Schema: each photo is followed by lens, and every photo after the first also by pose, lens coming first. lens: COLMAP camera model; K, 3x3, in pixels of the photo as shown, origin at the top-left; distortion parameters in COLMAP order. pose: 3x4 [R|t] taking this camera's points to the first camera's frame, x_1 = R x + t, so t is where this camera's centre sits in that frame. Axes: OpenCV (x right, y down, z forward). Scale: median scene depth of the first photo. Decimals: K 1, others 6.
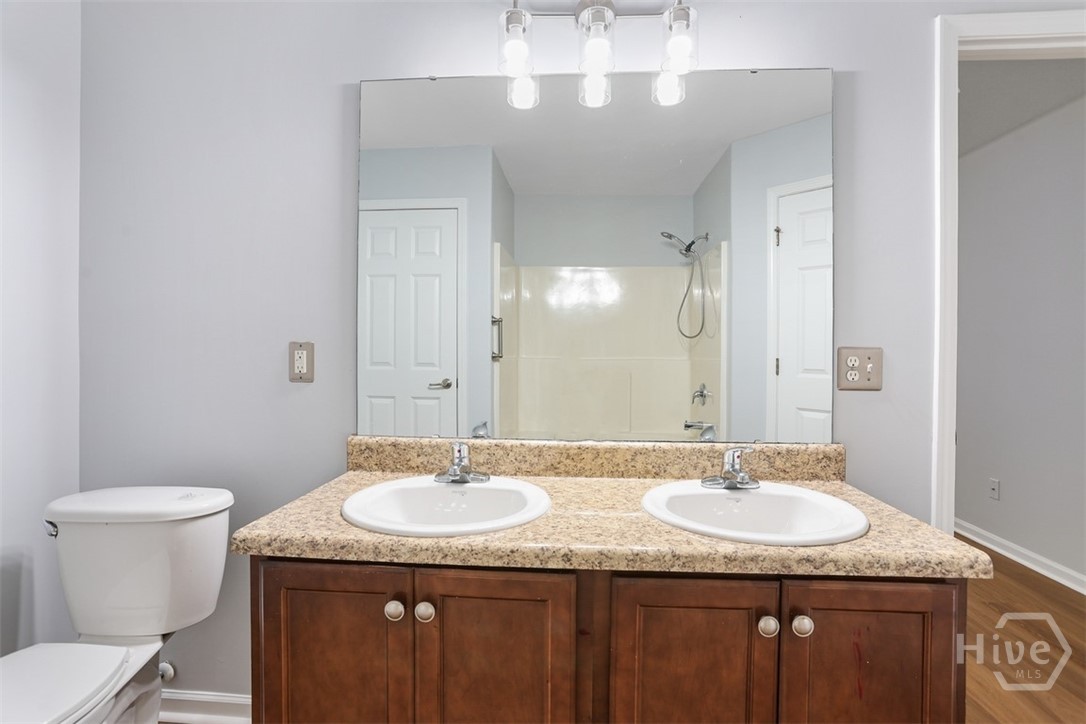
lens RADIAL K [[527.3, 0, 544.7], [0, 527.3, 364.4], [0, 0, 1]] dist [-0.026966, 0.001074]
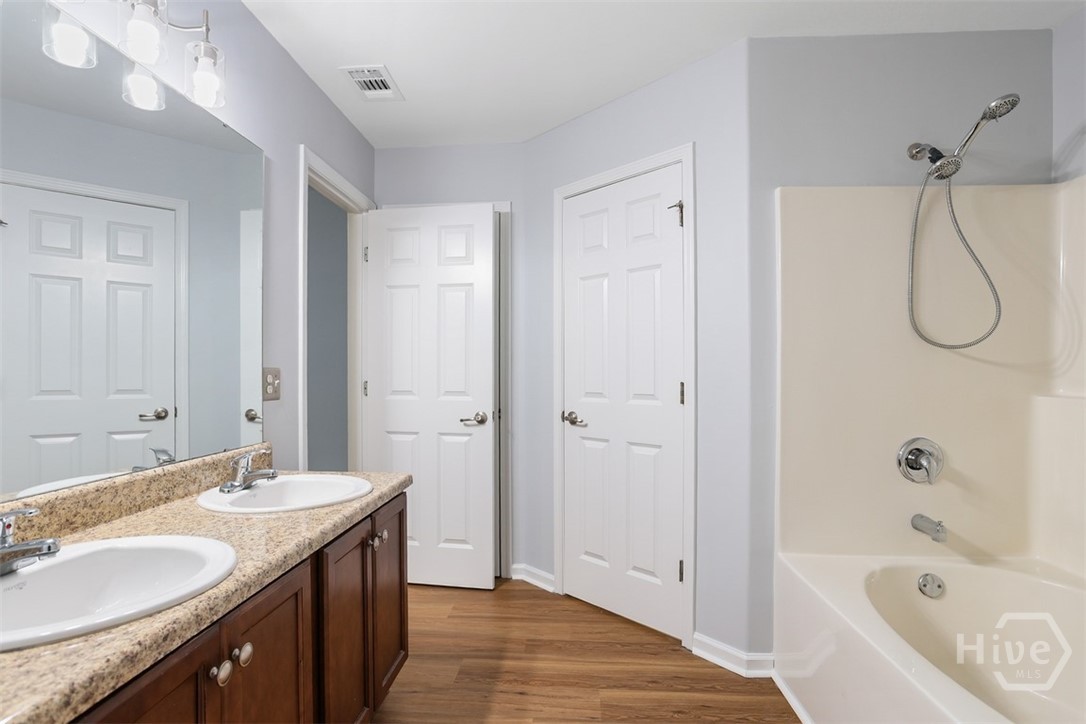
lens RADIAL K [[527.3, 0, 541.1], [0, 527.3, 365.2], [0, 0, 1]] dist [-0.026966, 0.001074]
pose [[-0.011373, 0.007354, 0.999908, -0.761614], [0.028359, 0.999573, -0.007029, -0.011509], [-0.999533, 0.028276, -0.011577, 0.314755]]
